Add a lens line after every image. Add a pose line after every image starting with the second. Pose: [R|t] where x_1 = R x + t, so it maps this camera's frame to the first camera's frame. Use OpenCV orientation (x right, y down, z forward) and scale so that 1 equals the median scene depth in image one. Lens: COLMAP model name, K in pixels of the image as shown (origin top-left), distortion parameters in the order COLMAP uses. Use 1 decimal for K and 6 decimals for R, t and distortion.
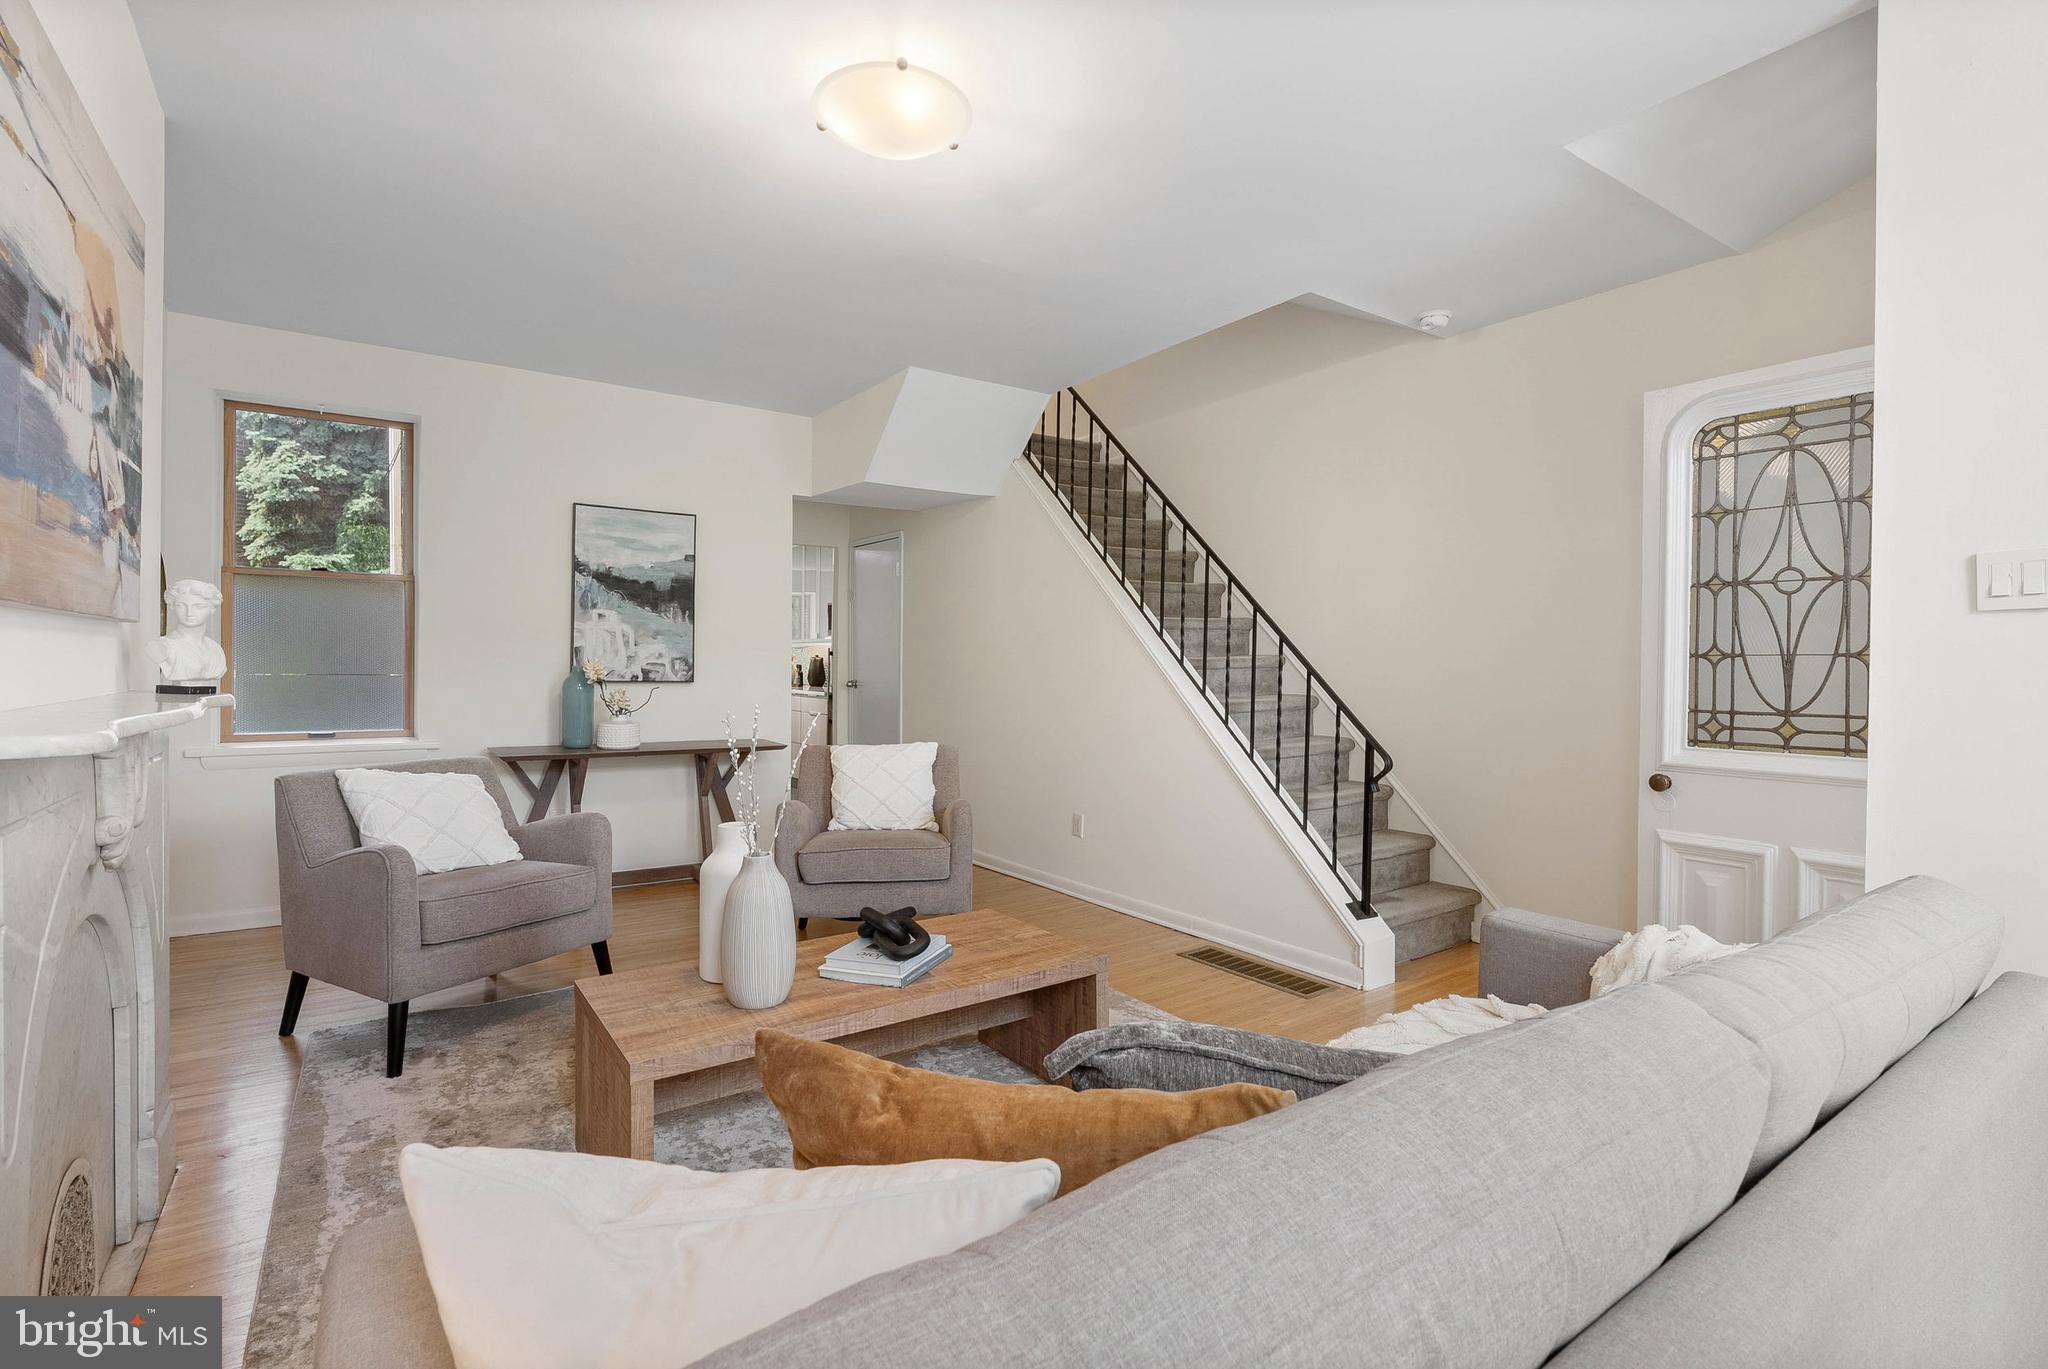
lens RADIAL K [[950.6, 0, 1024.0], [0, 950.6, 684.5], [0, 0, 1]] dist [-0.009973, 0.002461]
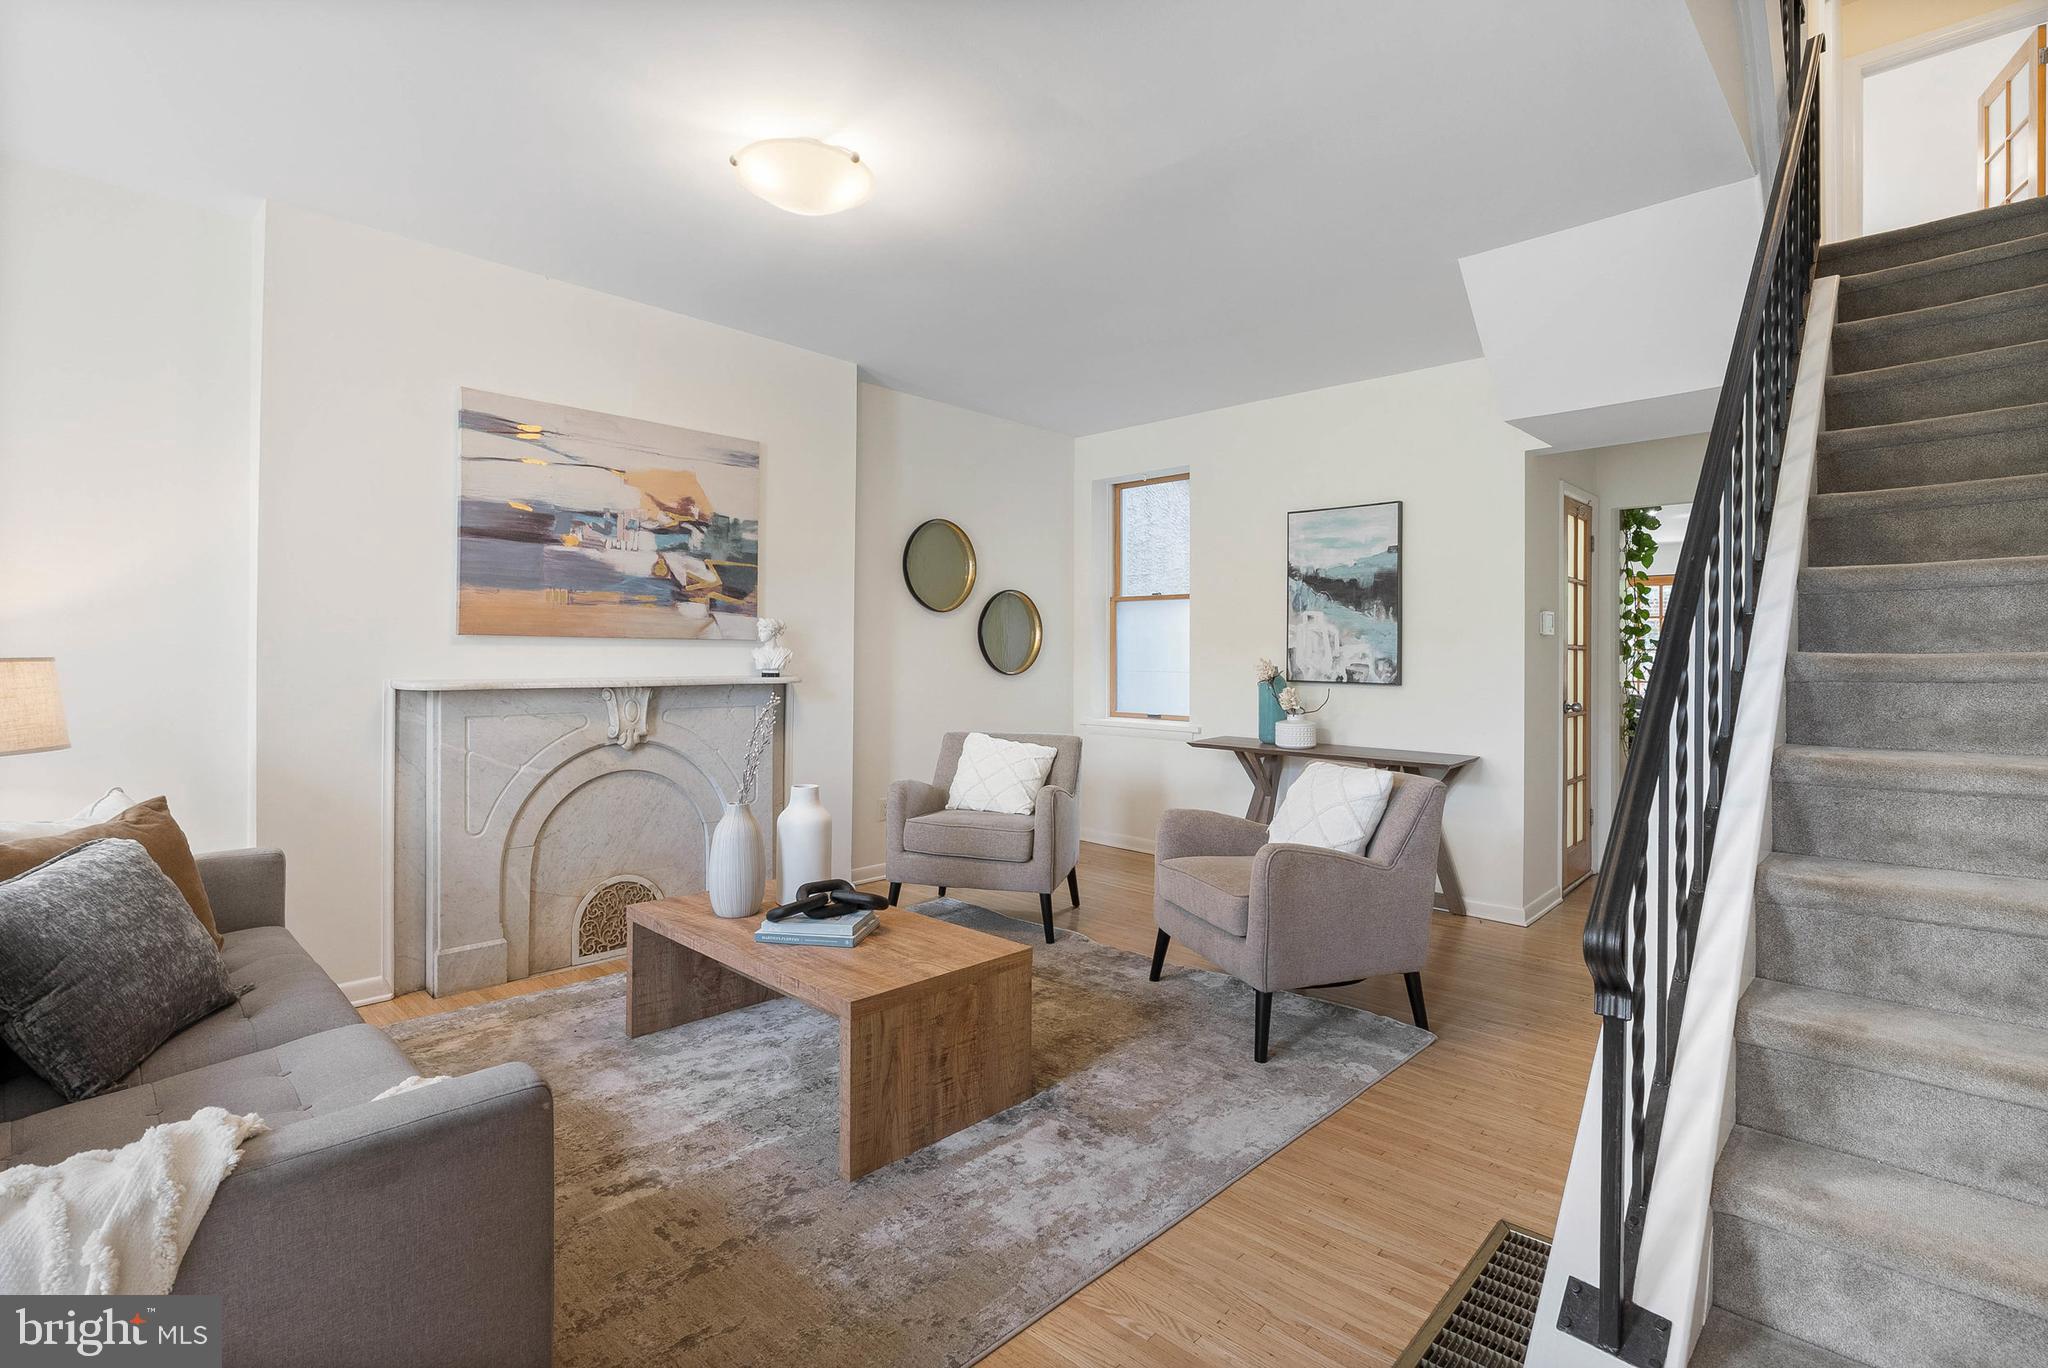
lens RADIAL K [[942.0, 0, 1029.0], [0, 942.0, 654.5], [0, 0, 1]] dist [-0.019188, -0.000006]
pose [[0.194668, -0.007273, -0.980842, 0.486667], [-0.028102, 0.999521, -0.012989, -0.010666], [0.980467, 0.030092, 0.194370, 0.503589]]
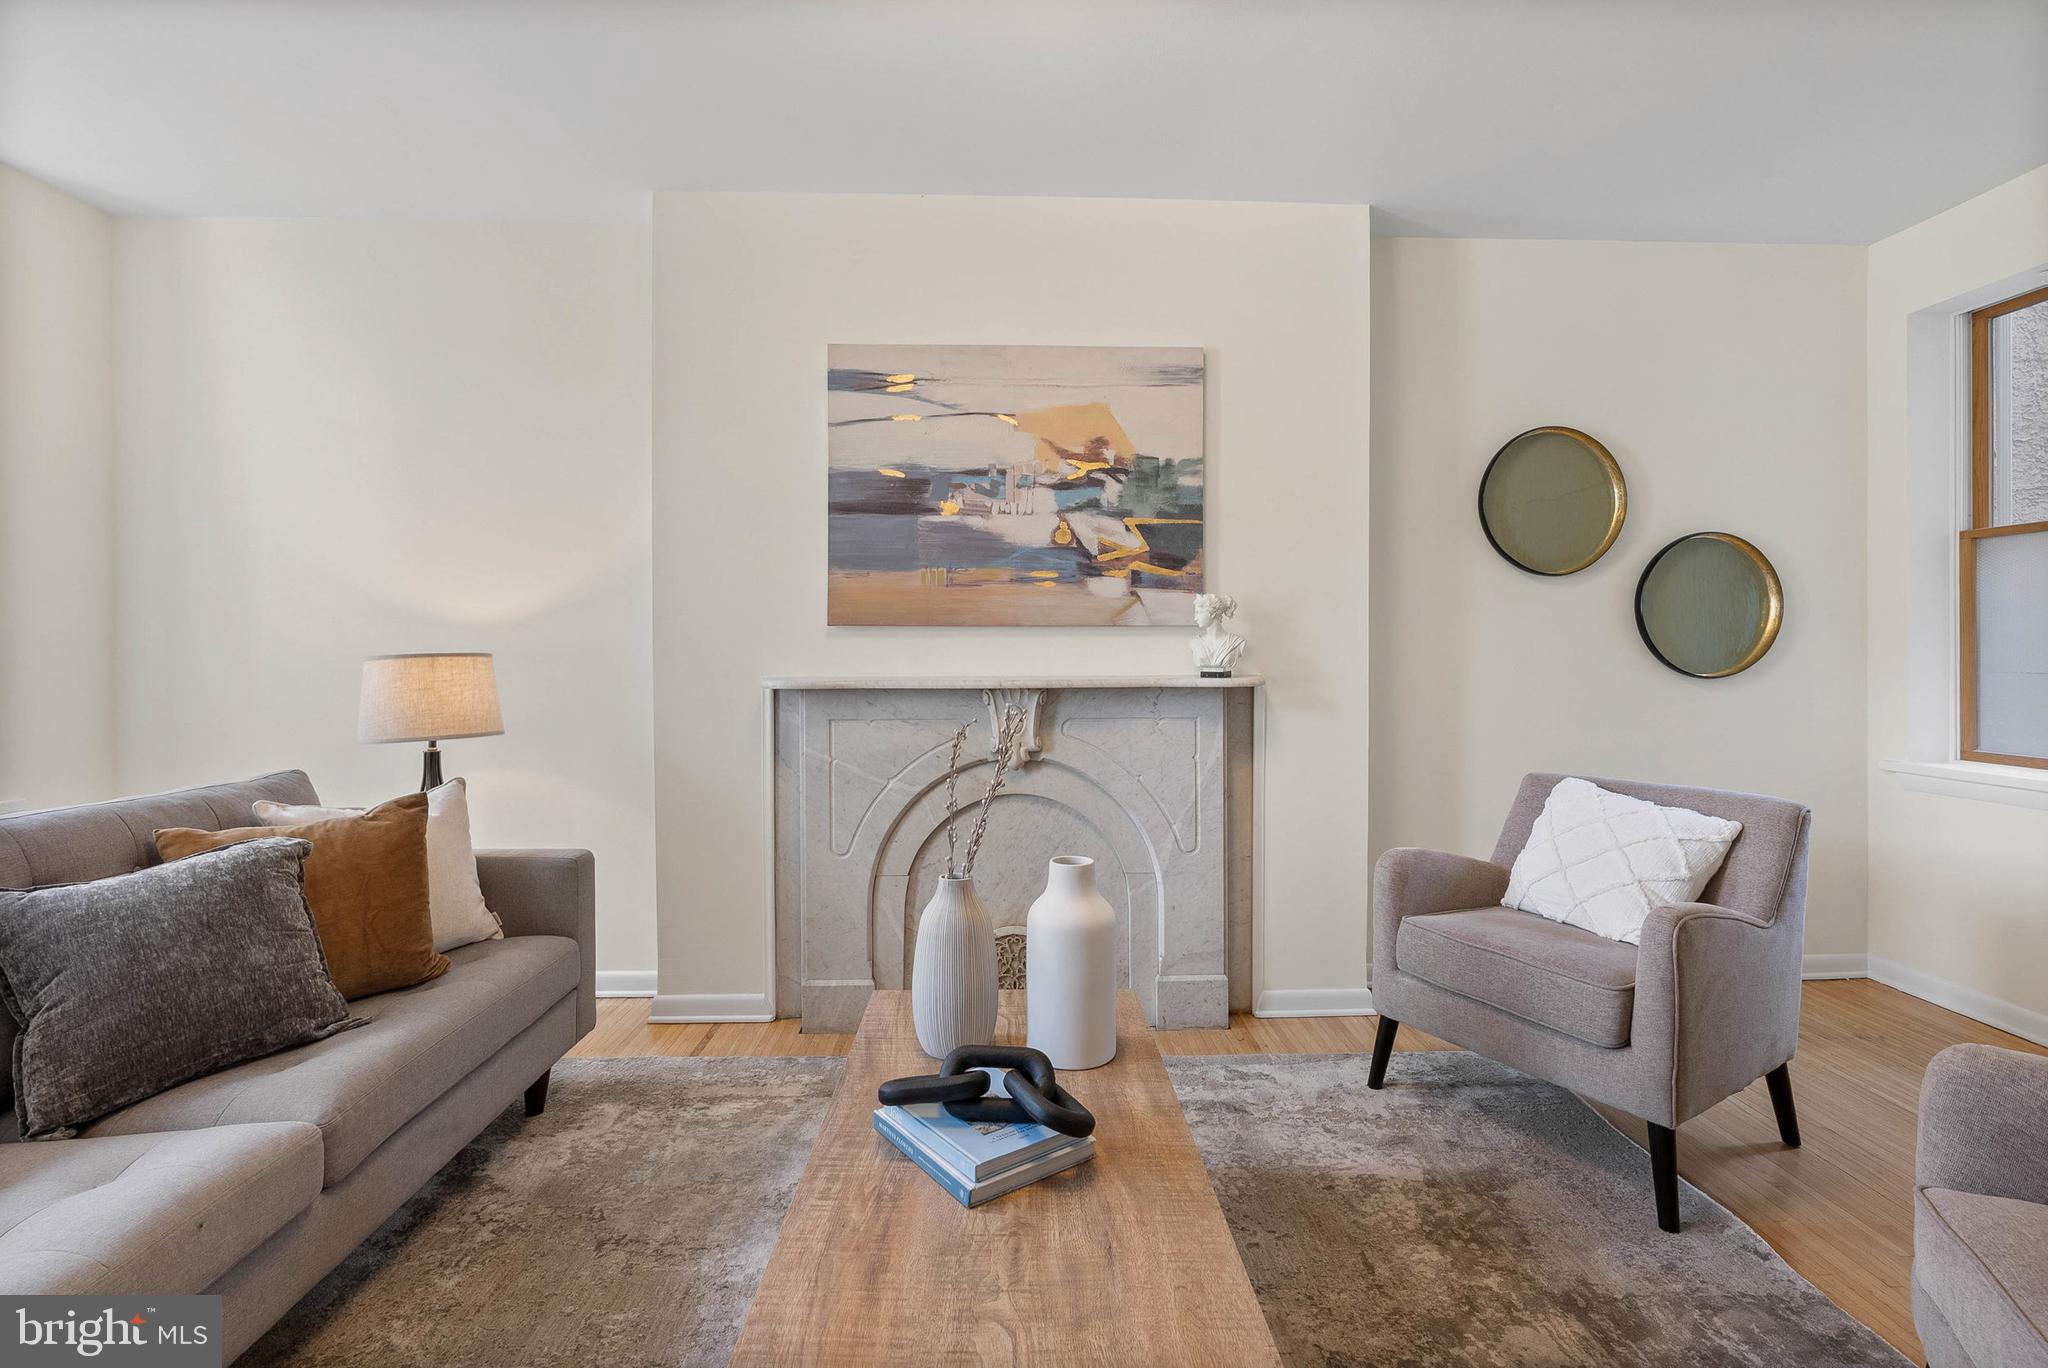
lens RADIAL K [[937.1, 0, 1033.8], [0, 937.1, 664.0], [0, 0, 1]] dist [-0.009570, 0.001015]
pose [[-0.546318, 0.002606, -0.837574, 0.169976], [-0.022153, 0.999600, 0.017559, -0.011331], [0.837285, 0.028148, -0.546042, 0.667705]]
